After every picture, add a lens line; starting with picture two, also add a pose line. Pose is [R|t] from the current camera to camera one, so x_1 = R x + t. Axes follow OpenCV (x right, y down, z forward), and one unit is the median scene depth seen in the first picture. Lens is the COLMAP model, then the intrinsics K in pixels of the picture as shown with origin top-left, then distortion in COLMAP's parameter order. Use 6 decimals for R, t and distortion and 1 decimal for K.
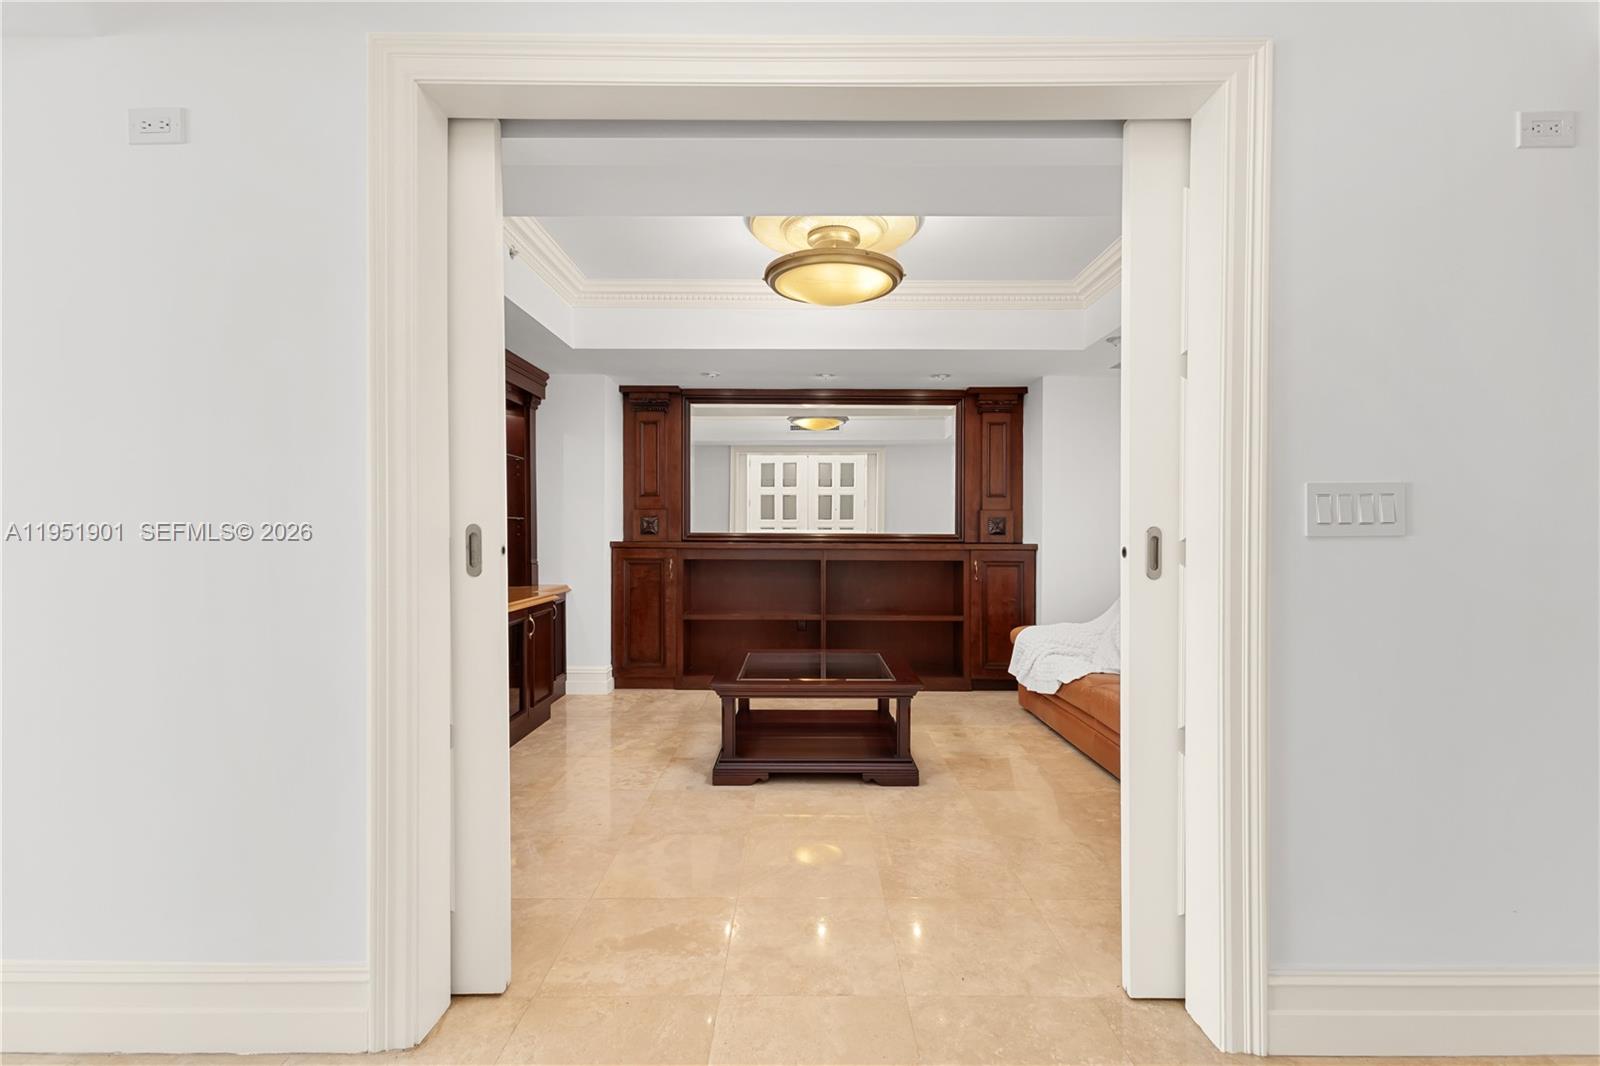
lens RADIAL K [[719.9, 0, 797.0], [0, 719.9, 540.0], [0, 0, 1]] dist [0.008885, -0.001485]
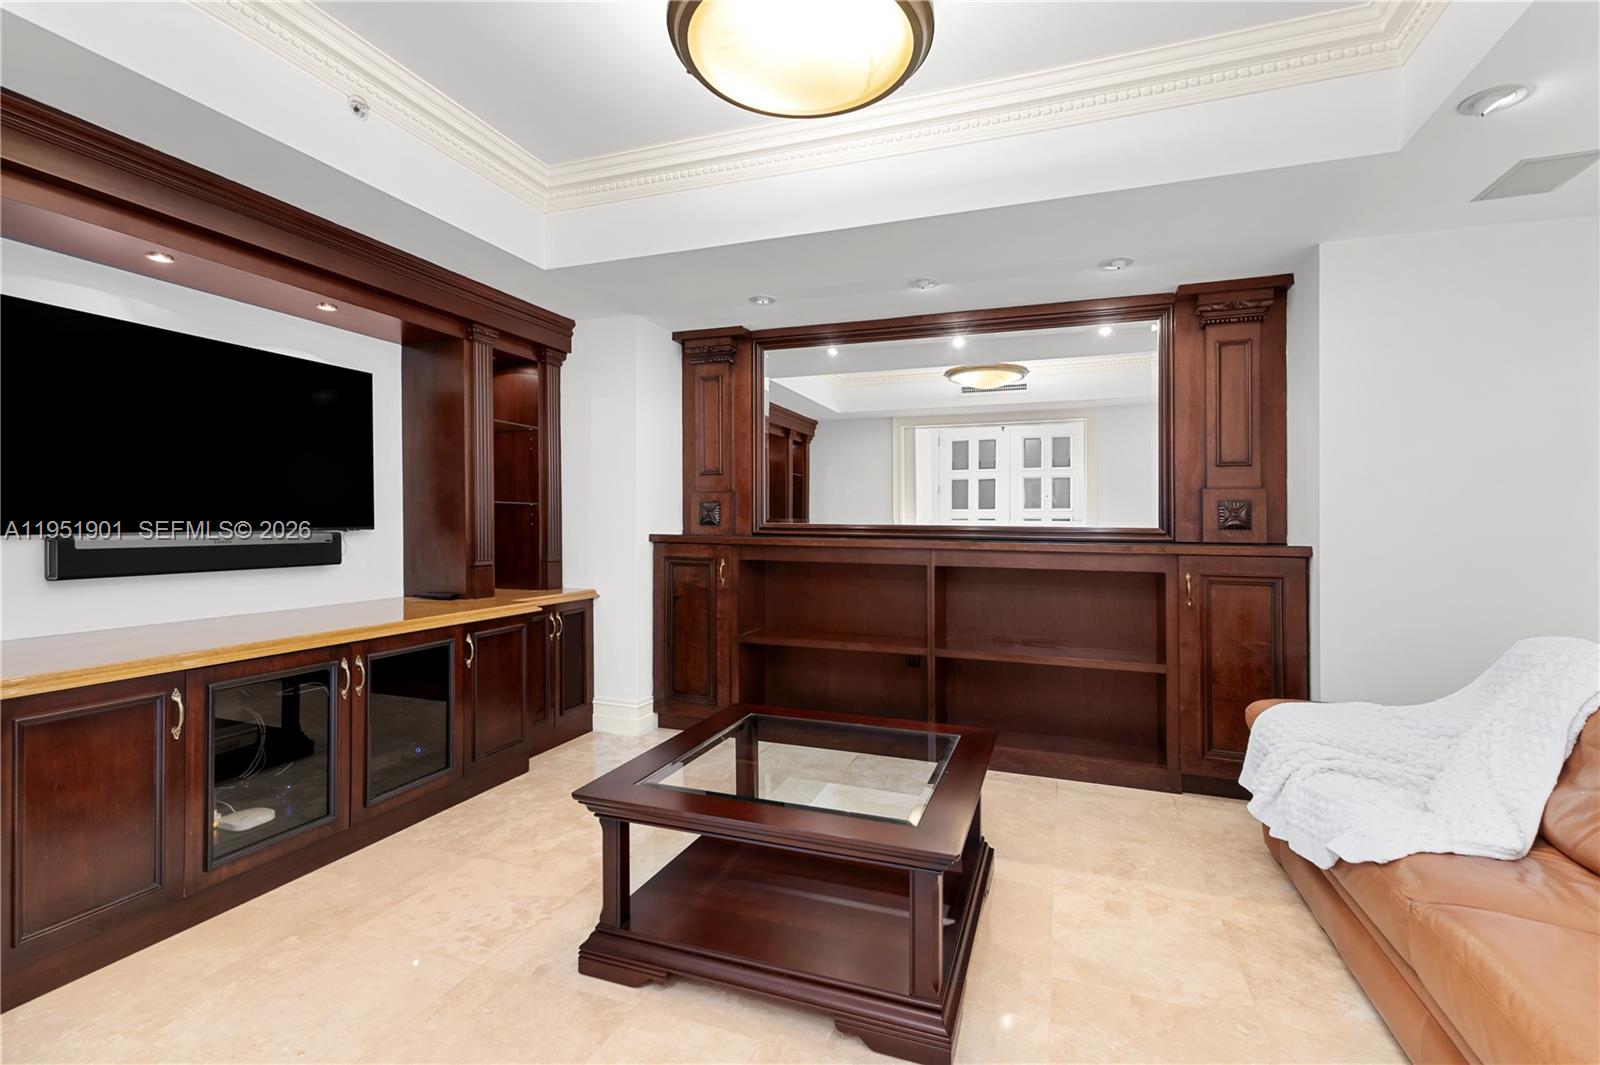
lens RADIAL K [[719.9, 0, 803.2], [0, 719.9, 515.9], [0, 0, 1]] dist [0.008885, -0.001485]
pose [[0.940389, 0.001812, -0.340097, 0.147262], [-0.009126, 0.999760, -0.019907, -0.003490], [0.339979, 0.021824, 0.940180, 0.324065]]
